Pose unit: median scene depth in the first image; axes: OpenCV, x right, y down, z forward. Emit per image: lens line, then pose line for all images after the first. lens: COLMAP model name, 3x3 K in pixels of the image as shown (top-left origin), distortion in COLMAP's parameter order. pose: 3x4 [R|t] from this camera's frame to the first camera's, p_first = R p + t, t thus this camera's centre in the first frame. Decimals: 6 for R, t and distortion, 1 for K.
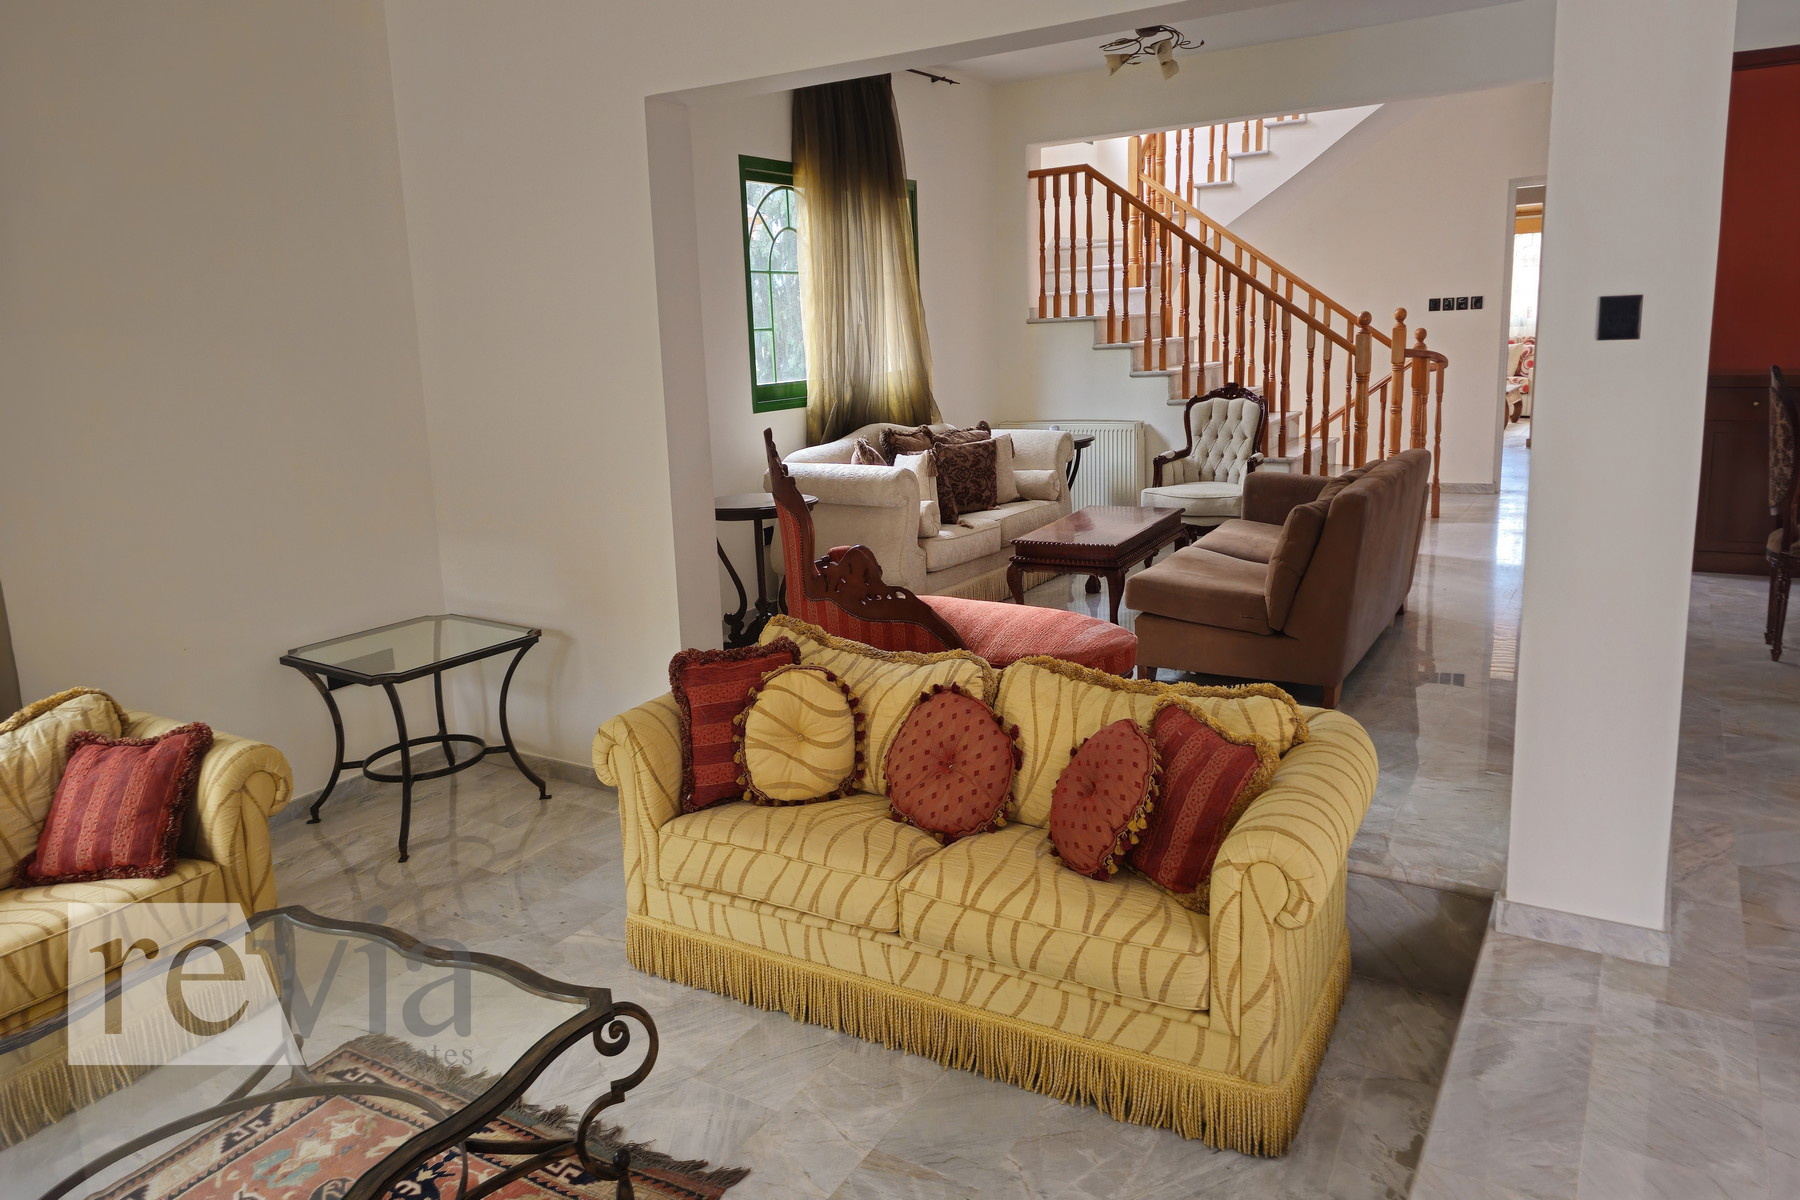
lens RADIAL K [[1170.7, 0, 910.5], [0, 1170.7, 524.9], [0, 0, 1]] dist [0.081677, -0.082028]
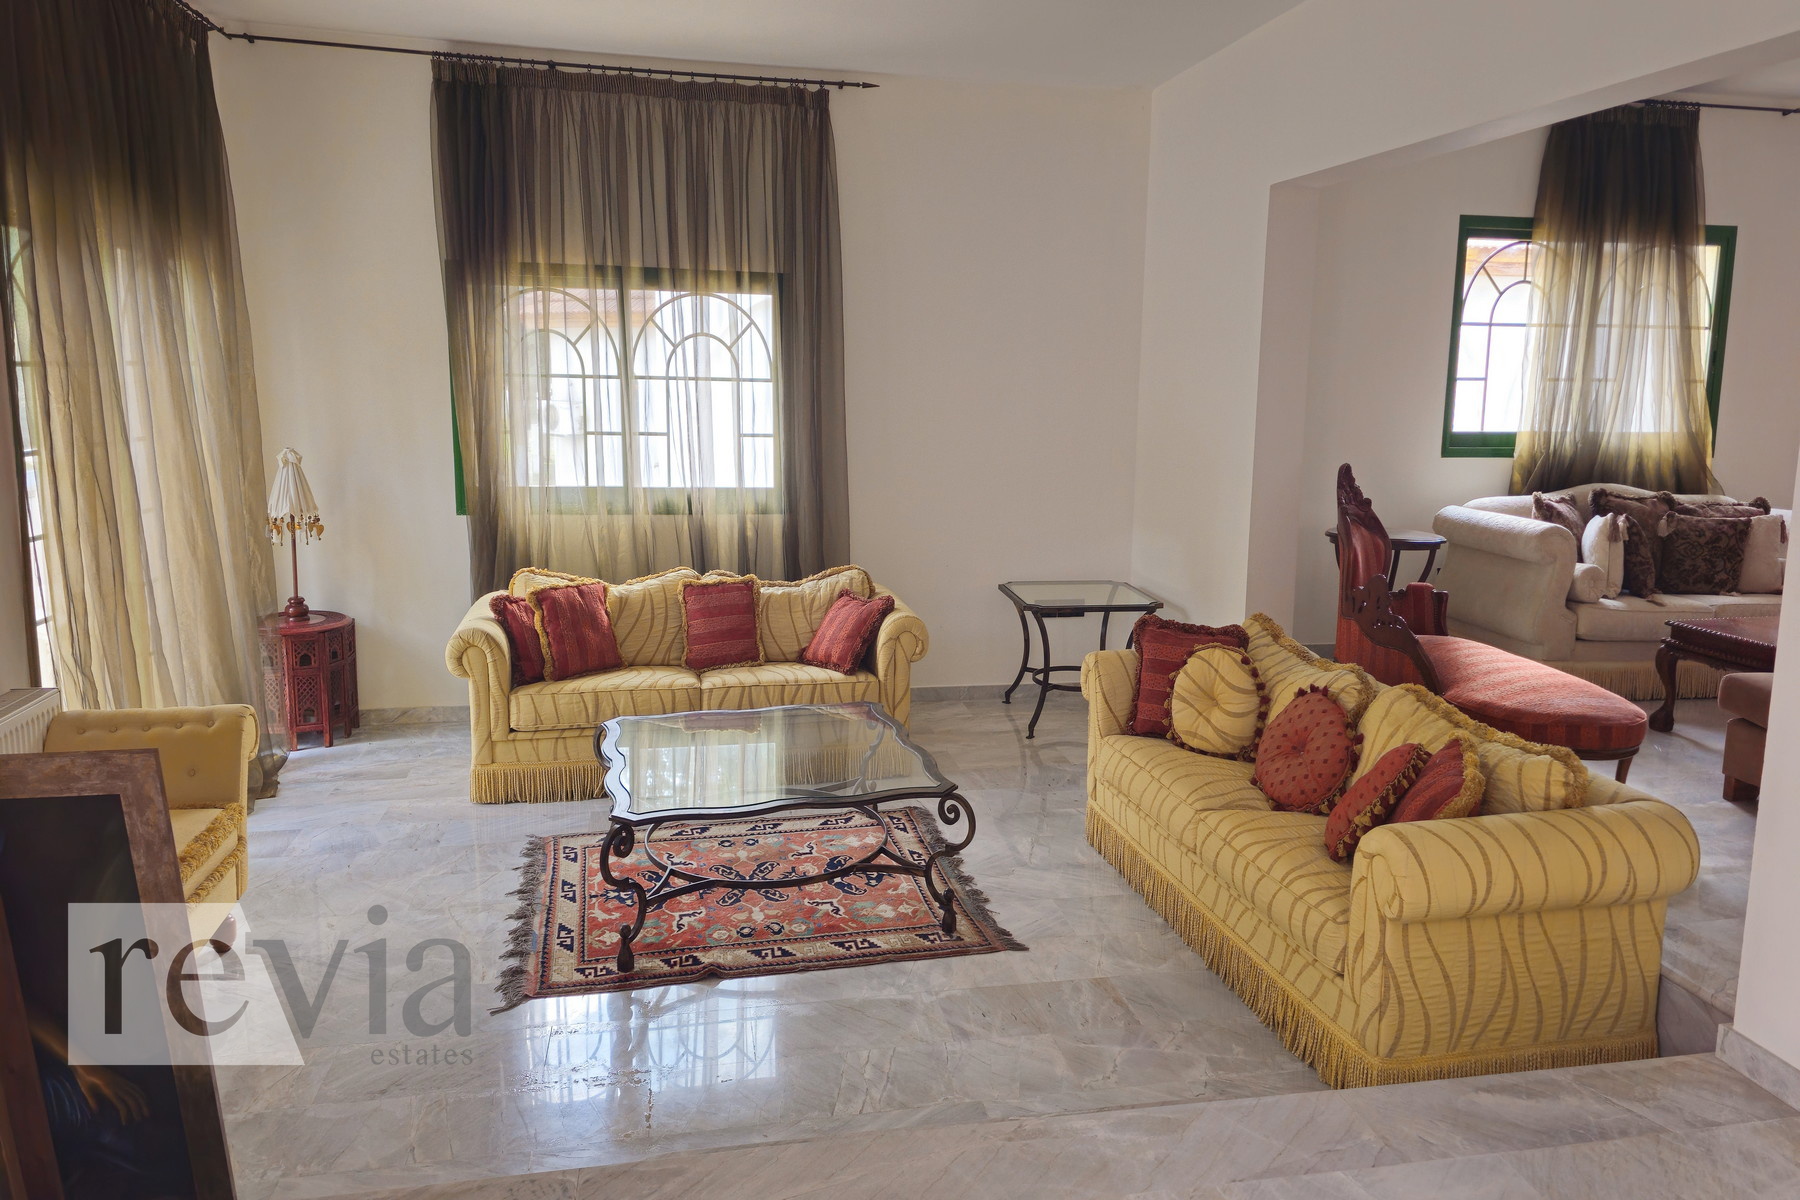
lens RADIAL K [[1170.7, 0, 910.5], [0, 1170.7, 524.9], [0, 0, 1]] dist [0.081677, -0.082028]
pose [[0.676669, 0.142745, -0.722318, 0.570309], [-0.163489, 0.985666, 0.041632, -0.004334], [0.717907, 0.089920, 0.690307, -0.114484]]
